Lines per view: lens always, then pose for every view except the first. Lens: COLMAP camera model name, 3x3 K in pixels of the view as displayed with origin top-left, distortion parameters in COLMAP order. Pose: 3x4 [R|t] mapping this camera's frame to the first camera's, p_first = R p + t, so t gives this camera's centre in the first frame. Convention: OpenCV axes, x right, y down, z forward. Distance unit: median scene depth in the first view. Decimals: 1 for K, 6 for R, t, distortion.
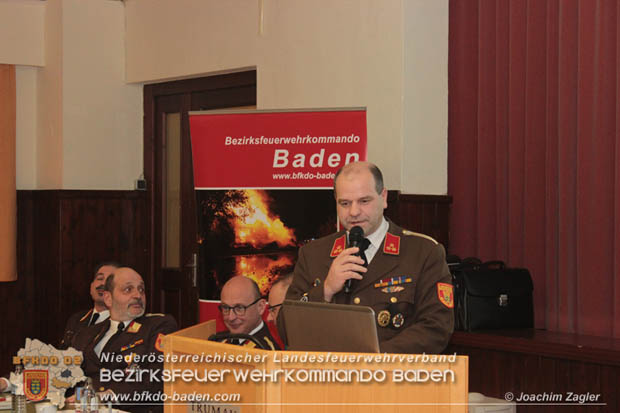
lens RADIAL K [[1532.3, 0, 306.8], [0, 1532.3, 223.4], [0, 0, 1]] dist [0.182299, 0.000000]
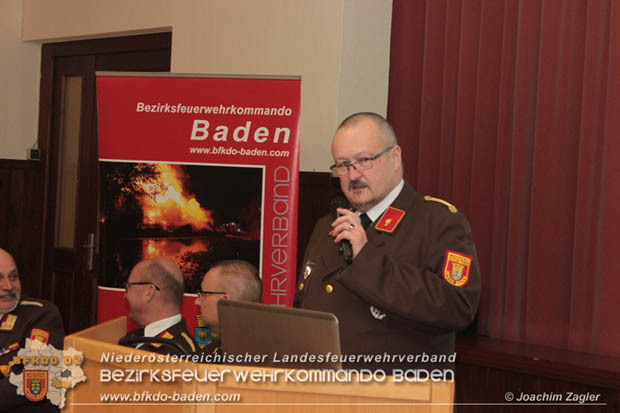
lens RADIAL K [[1532.3, 0, 313.7], [0, 1532.3, 211.2], [0, 0, 1]] dist [0.182299, 0.000000]
pose [[0.996045, 0.044715, 0.076774, -0.017262], [-0.044832, 0.998995, -0.000194, 0.001306], [-0.076705, -0.003248, 0.997049, 0.116287]]
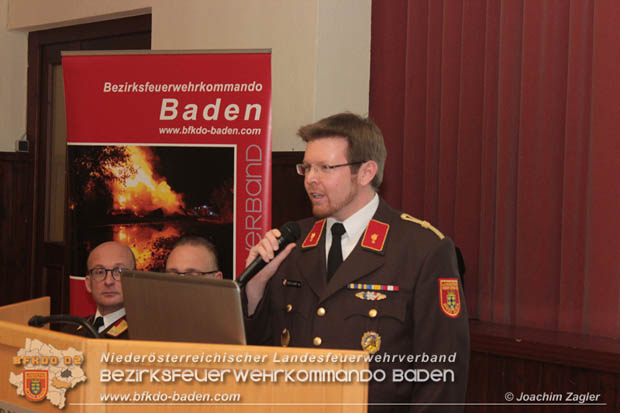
lens RADIAL K [[1532.3, 0, 306.0], [0, 1532.3, 206.9], [0, 0, 1]] dist [0.182299, 0.000000]
pose [[0.998905, 0.023342, 0.040535, 0.024573], [-0.023200, 0.999723, -0.003960, 0.012288], [-0.040616, 0.003015, 0.999170, 0.156829]]
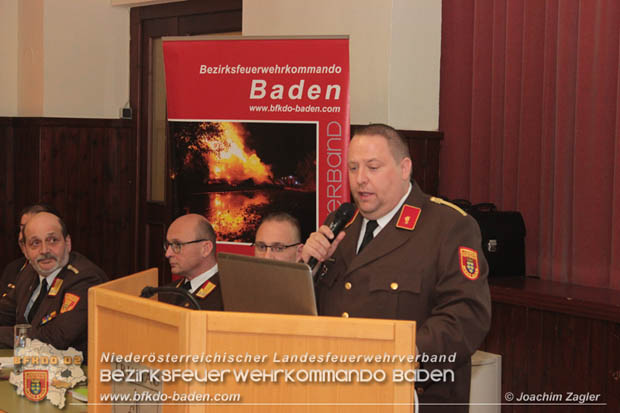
lens RADIAL K [[1532.3, 0, 310.4], [0, 1532.3, 203.0], [0, 0, 1]] dist [0.182299, 0.000000]
pose [[0.999710, 0.016631, -0.017407, 0.031612], [-0.016023, 0.999275, 0.034542, -0.005914], [0.017969, -0.034253, 0.999252, 0.065716]]
